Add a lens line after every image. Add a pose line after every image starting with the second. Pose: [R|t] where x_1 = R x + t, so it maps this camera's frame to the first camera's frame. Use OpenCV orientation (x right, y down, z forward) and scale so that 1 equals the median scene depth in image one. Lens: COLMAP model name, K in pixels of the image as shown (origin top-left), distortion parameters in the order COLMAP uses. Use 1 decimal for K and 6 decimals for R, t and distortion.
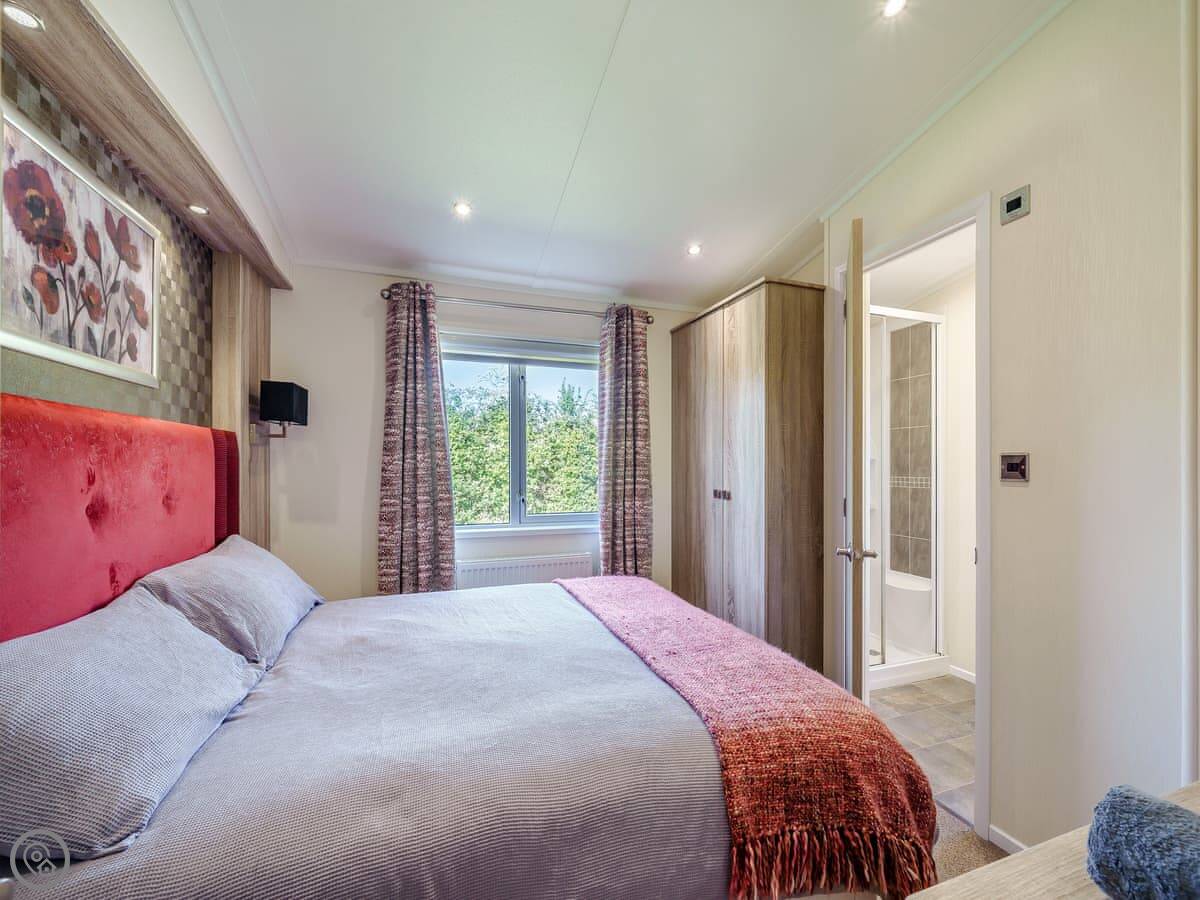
lens RADIAL K [[486.0, 0, 594.9], [0, 486.0, 468.7], [0, 0, 1]] dist [-0.001310, 0.000039]
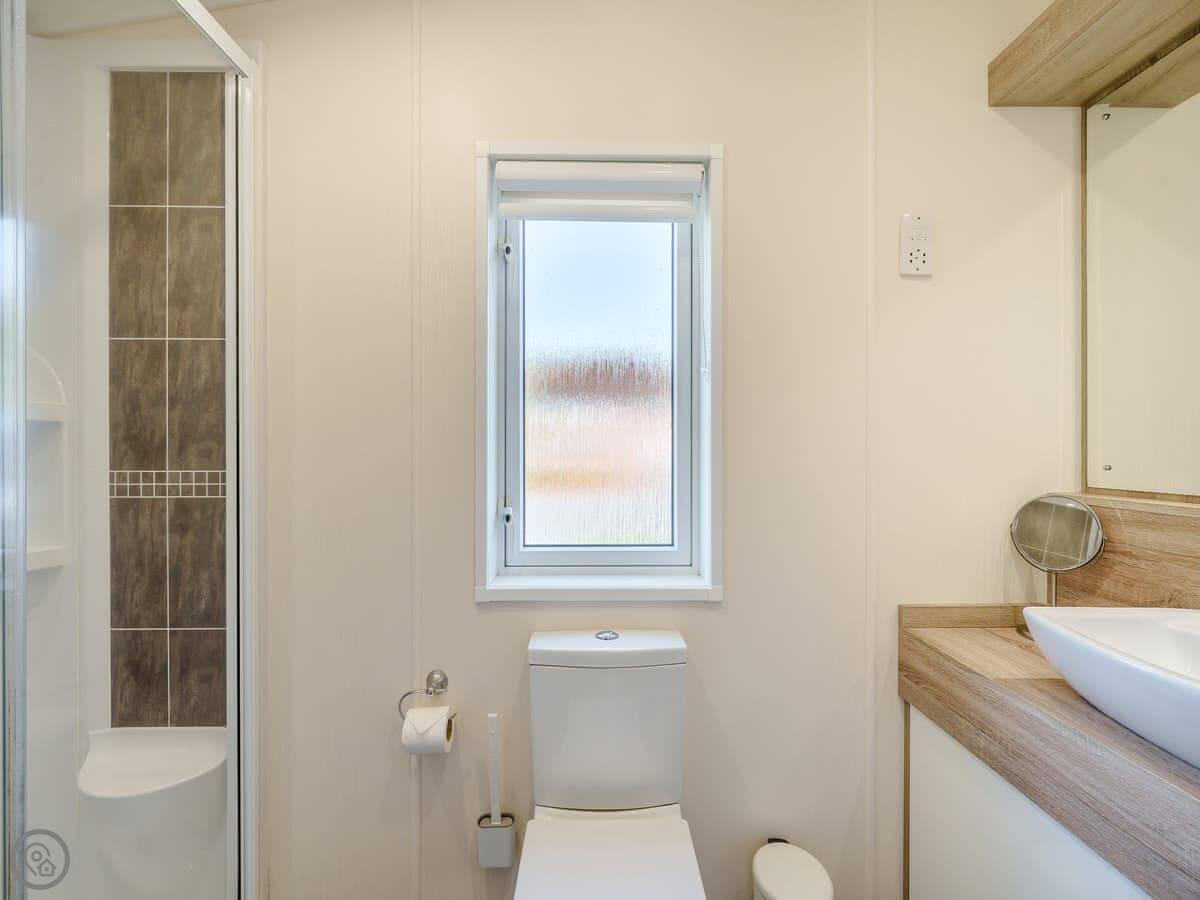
lens RADIAL K [[486.0, 0, 594.9], [0, 486.0, 468.7], [0, 0, 1]] dist [-0.001310, 0.000039]
pose [[0.315808, -0.001670, 0.948822, 0.398849], [0.001637, 0.999998, 0.001216, 0.016115], [-0.948822, 0.001170, 0.315810, 0.570996]]
